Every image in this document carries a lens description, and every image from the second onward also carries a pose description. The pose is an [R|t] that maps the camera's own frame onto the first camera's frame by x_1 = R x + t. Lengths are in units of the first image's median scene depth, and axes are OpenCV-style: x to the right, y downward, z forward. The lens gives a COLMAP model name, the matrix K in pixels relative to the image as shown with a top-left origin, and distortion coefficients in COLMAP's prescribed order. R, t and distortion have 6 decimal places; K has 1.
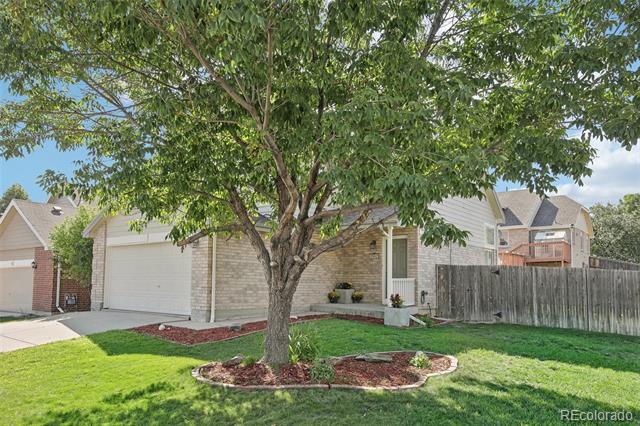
lens RADIAL K [[433.3, 0, 320.0], [0, 433.3, 213.0], [0, 0, 1]] dist [0.026288, 0.003446]
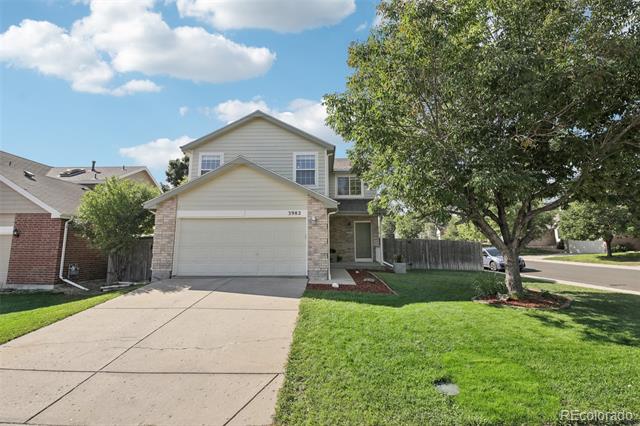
lens RADIAL K [[282.9, 0, 316.9], [0, 282.9, 211.6], [0, 0, 1]] dist [-0.000130, -0.009737]
pose [[0.816055, 0.061568, 0.574686, -0.607980], [-0.078545, 0.996899, 0.004732, 0.029990], [-0.572613, -0.049000, 0.818360, 0.233736]]
